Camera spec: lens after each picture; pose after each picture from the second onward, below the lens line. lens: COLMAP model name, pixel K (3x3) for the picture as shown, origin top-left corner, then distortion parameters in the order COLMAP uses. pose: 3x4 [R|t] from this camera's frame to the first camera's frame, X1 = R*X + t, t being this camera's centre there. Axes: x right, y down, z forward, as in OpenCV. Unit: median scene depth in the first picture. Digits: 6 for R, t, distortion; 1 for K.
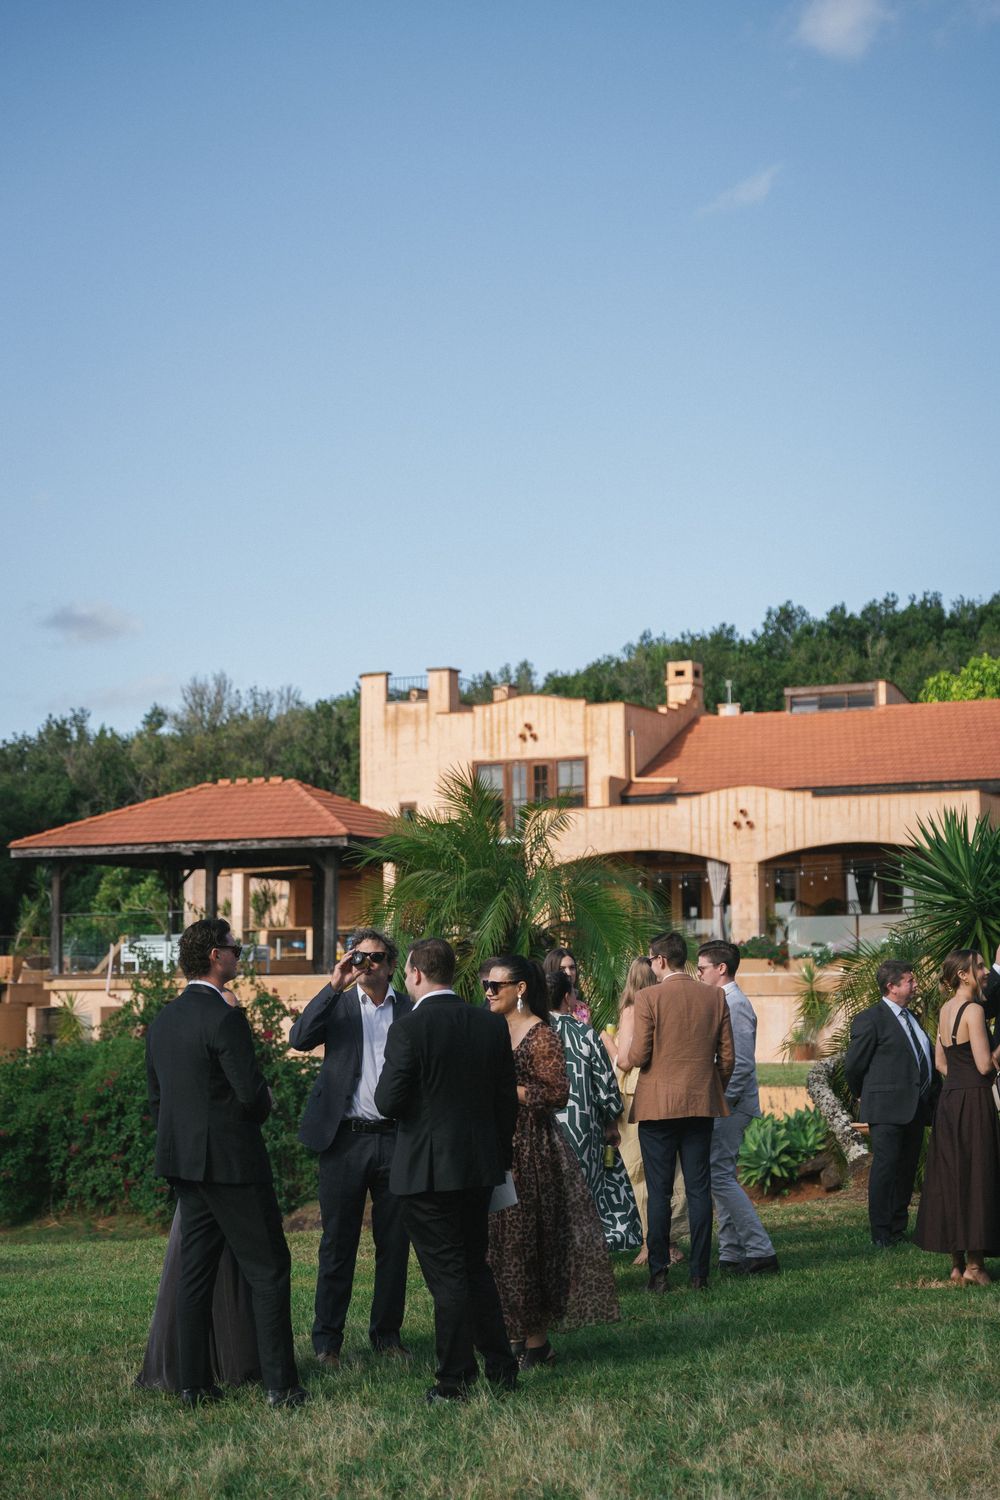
lens RADIAL K [[2376.3, 0, 500.0], [0, 2376.3, 750.0], [0, 0, 1]] dist [-0.026107, -0.066797]
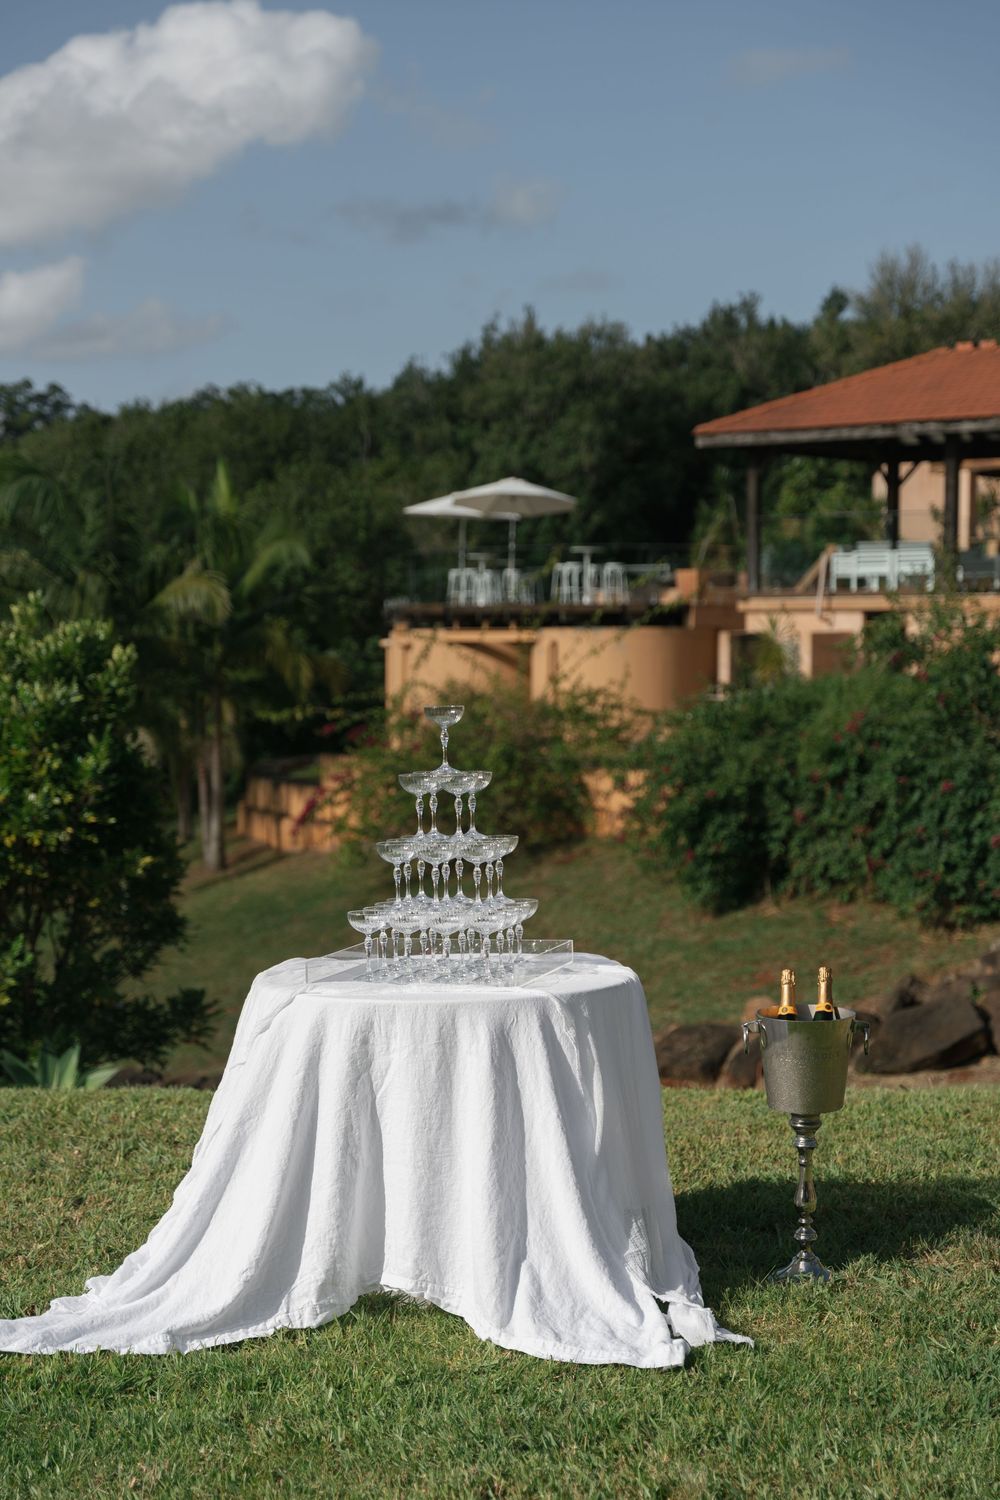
lens RADIAL K [[2528.0, 0, 500.0], [0, 2528.0, 750.0], [0, 0, 1]] dist [0.200668, -0.019866]
pose [[0.965314, 0.022130, -0.260153, -0.045254], [0.017473, 0.988692, 0.148939, 0.018152], [0.260508, -0.148319, 0.954011, 0.149157]]
